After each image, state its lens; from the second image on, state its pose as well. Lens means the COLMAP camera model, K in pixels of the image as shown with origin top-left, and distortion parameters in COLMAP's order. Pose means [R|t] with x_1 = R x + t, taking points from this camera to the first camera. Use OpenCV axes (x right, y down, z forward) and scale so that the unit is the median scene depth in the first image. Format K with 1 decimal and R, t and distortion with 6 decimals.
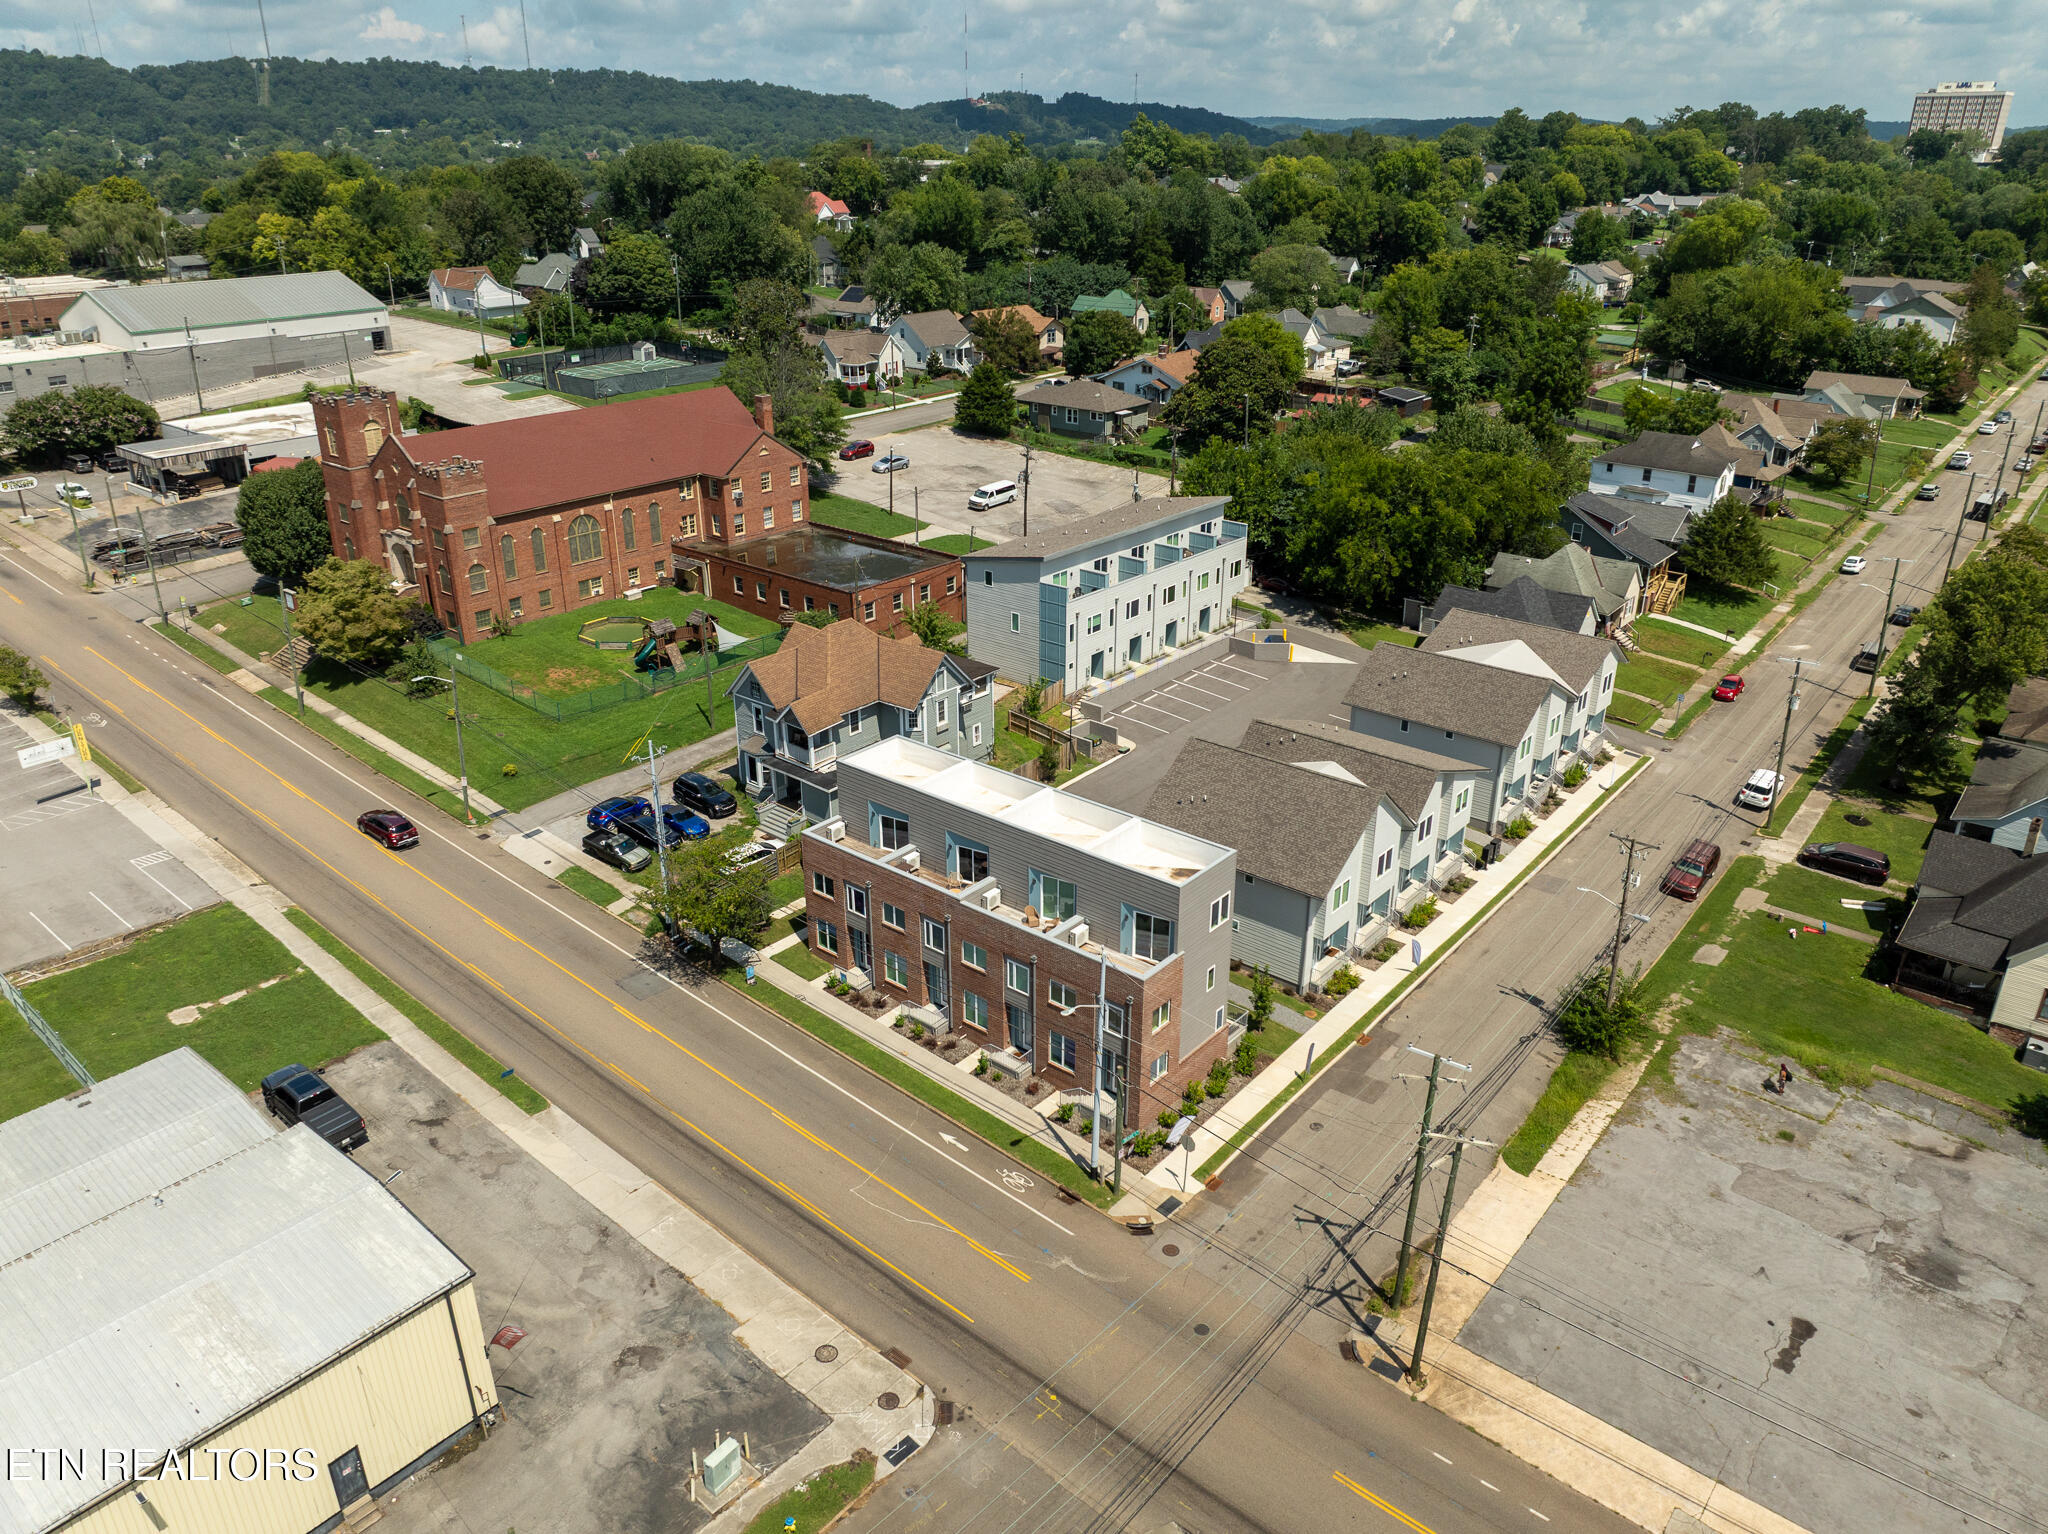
lens RADIAL K [[1441.5, 0, 1032.4], [0, 1441.5, 773.7], [0, 0, 1]] dist [-0.031674, -0.008086]
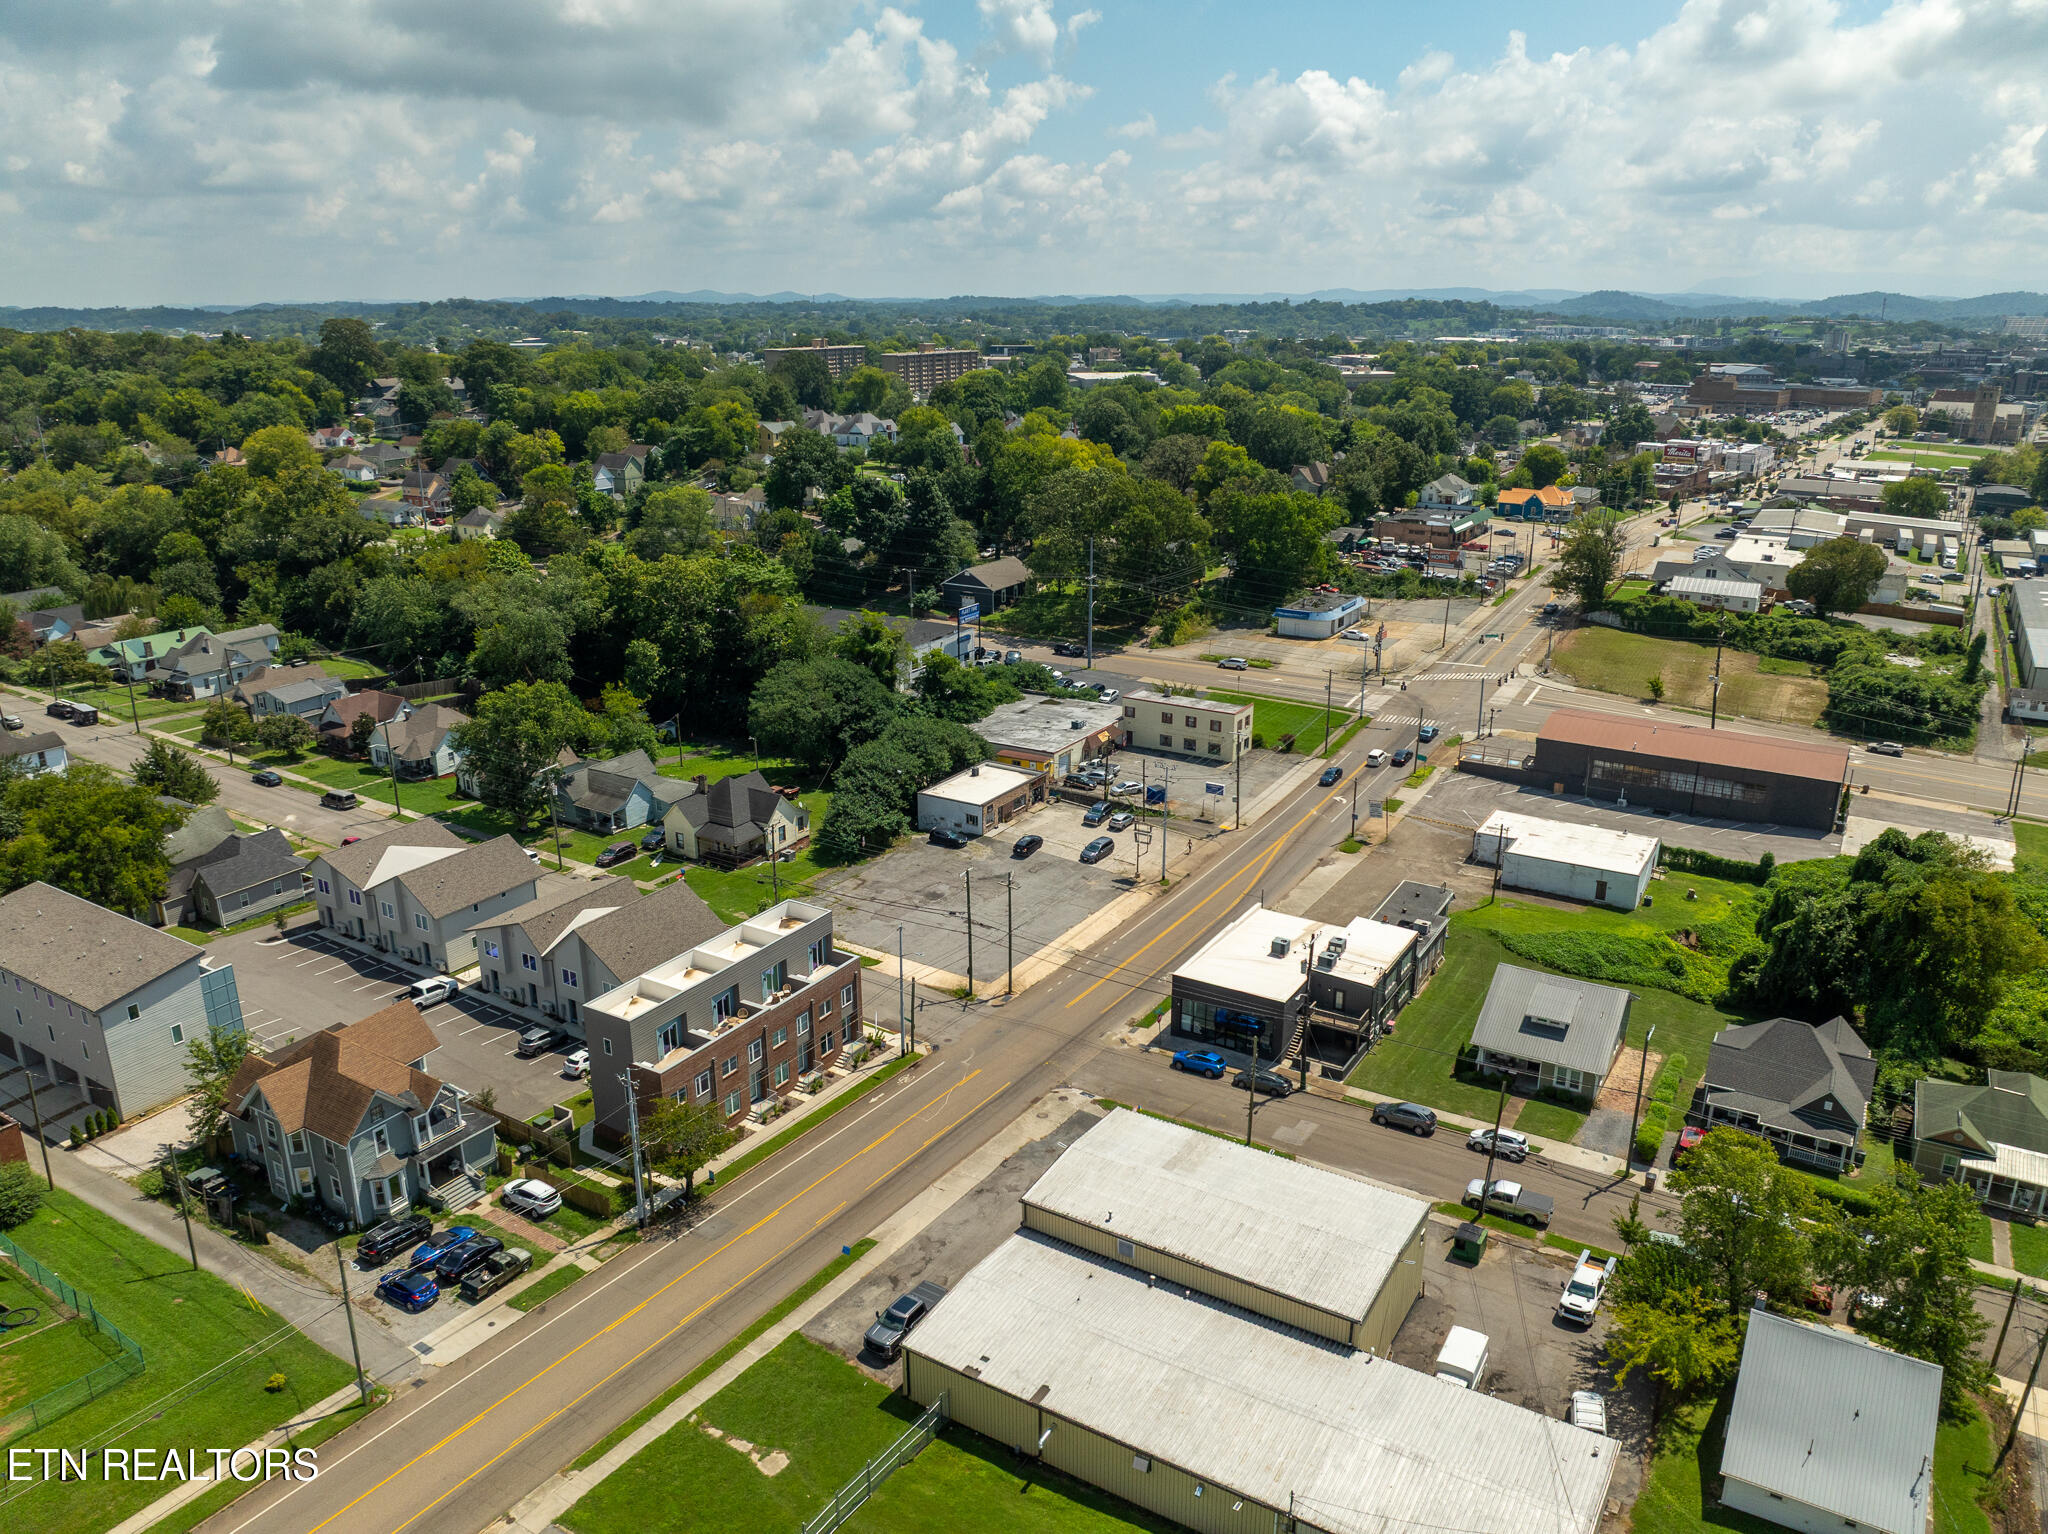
lens RADIAL K [[1431.2, 0, 1037.9], [0, 1431.2, 763.3], [0, 0, 1]] dist [-0.037755, -0.004023]
pose [[-0.148326, -0.304086, 0.941027, -0.932074], [0.401890, 0.850901, 0.338309, -0.346898], [-0.903595, 0.428369, -0.004002, 0.395073]]
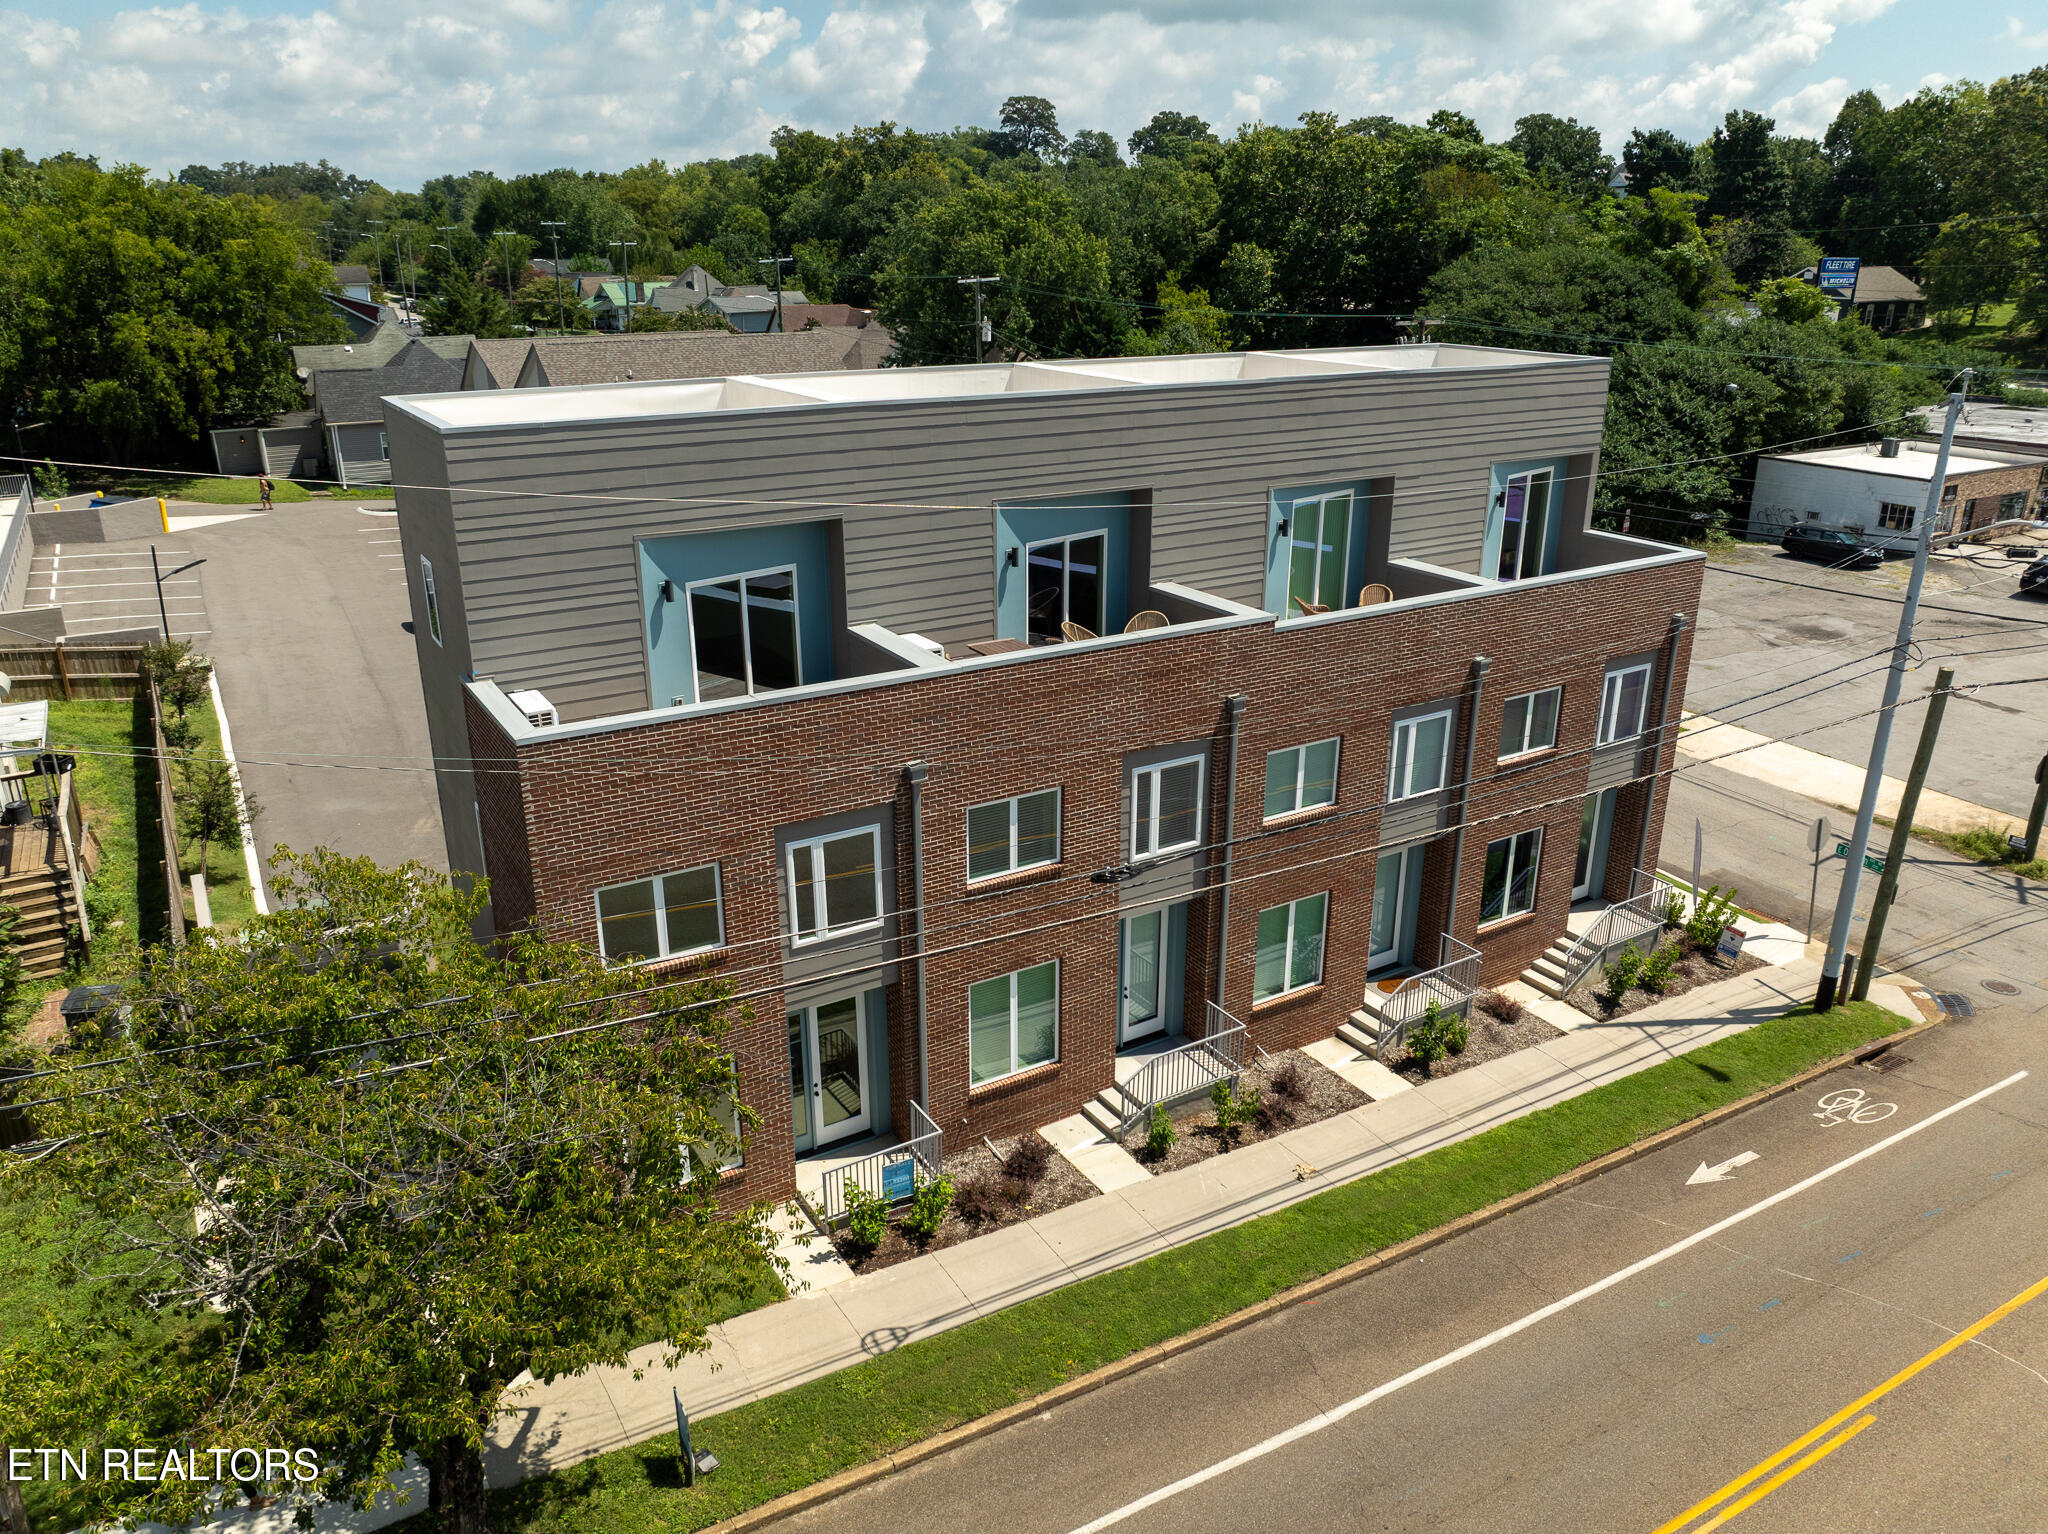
lens RADIAL K [[1441.5, 0, 1032.4], [0, 1441.5, 773.7], [0, 0, 1]] dist [-0.031674, -0.008086]
pose [[0.320763, -0.333210, 0.886613, -0.229269], [0.384420, 0.901309, 0.199656, 0.021135], [-0.865639, 0.276790, 0.417200, 0.580955]]
